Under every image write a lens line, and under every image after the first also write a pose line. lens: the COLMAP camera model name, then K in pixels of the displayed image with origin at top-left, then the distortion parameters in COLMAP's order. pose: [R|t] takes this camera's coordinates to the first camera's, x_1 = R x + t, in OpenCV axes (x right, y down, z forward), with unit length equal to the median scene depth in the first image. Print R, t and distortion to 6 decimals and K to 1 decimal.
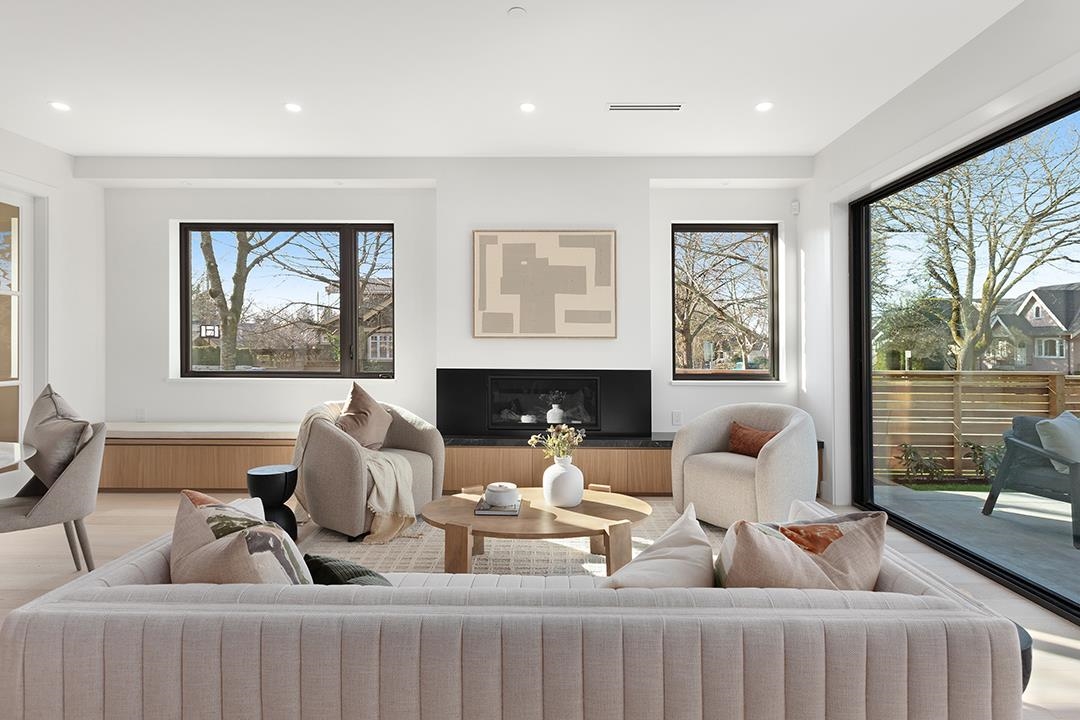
lens RADIAL K [[527.9, 0, 547.2], [0, 527.9, 353.9], [0, 0, 1]] dist [-0.004322, 0.000119]
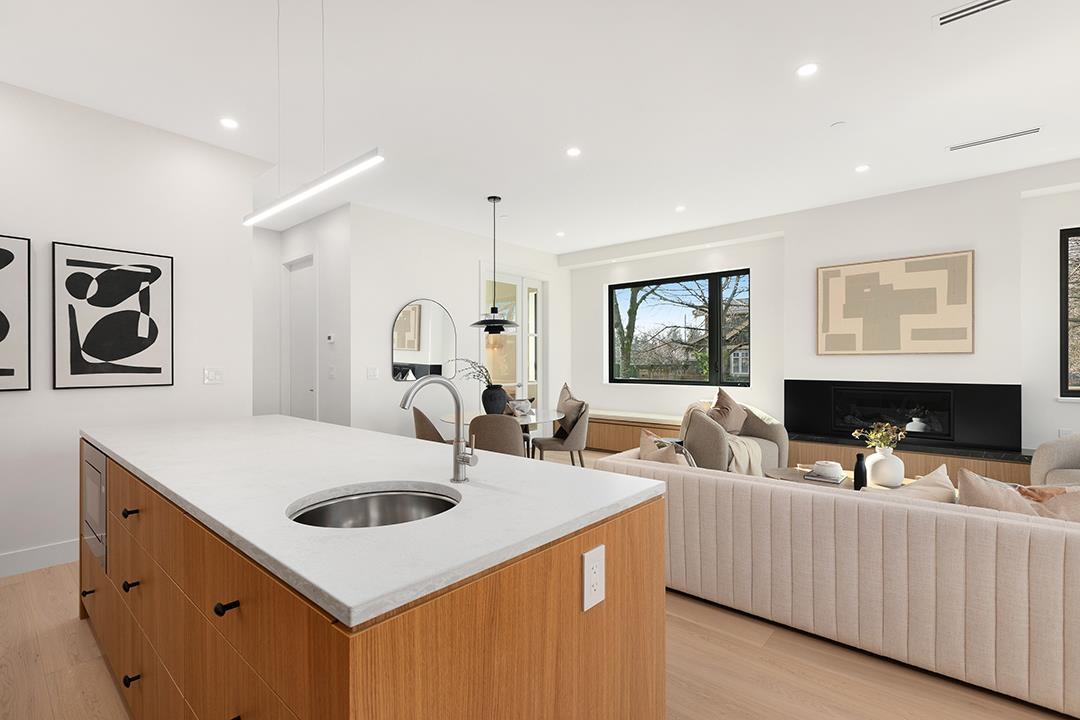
lens RADIAL K [[493.3, 0, 538.7], [0, 493.3, 366.2], [0, 0, 1]] dist [0.021965, 0.000034]
pose [[0.766554, -0.001068, -0.642179, 0.106131], [-0.002897, 0.999983, -0.005121, 0.002904], [0.642174, 0.005786, 0.766537, -0.302982]]
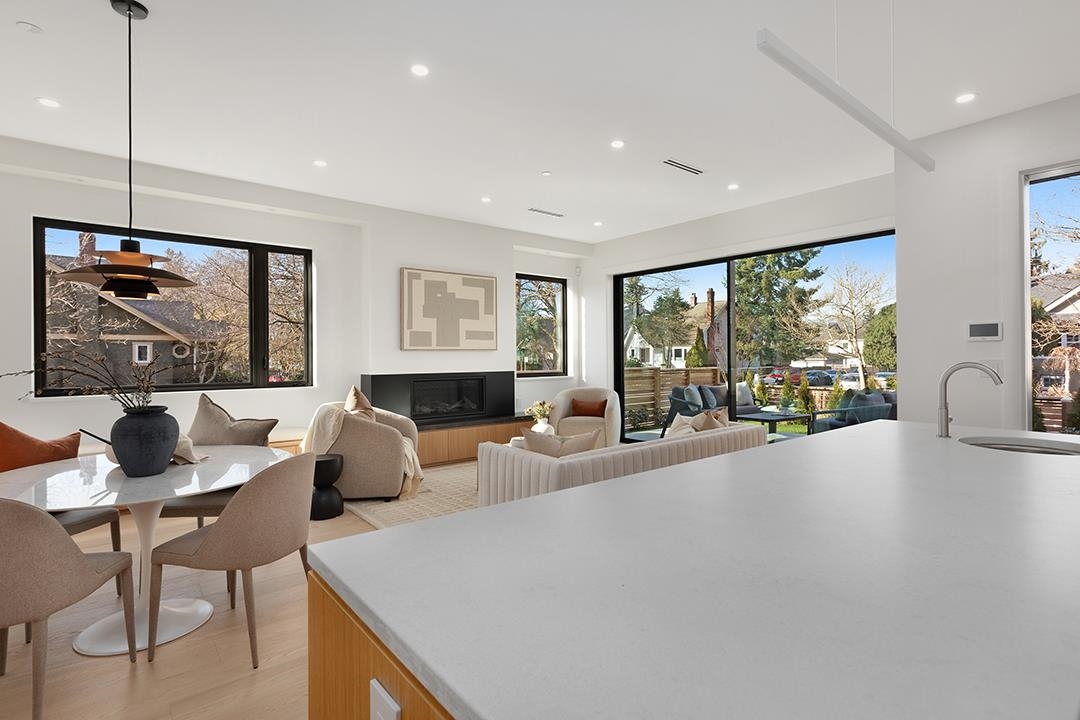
lens RADIAL K [[527.9, 0, 547.2], [0, 527.9, 353.9], [0, 0, 1]] dist [-0.004322, 0.000119]
pose [[0.762858, -0.007902, 0.646518, -0.707716], [0.017662, 0.999807, -0.008619, -0.003867], [-0.646325, 0.017994, 0.762850, -0.215537]]
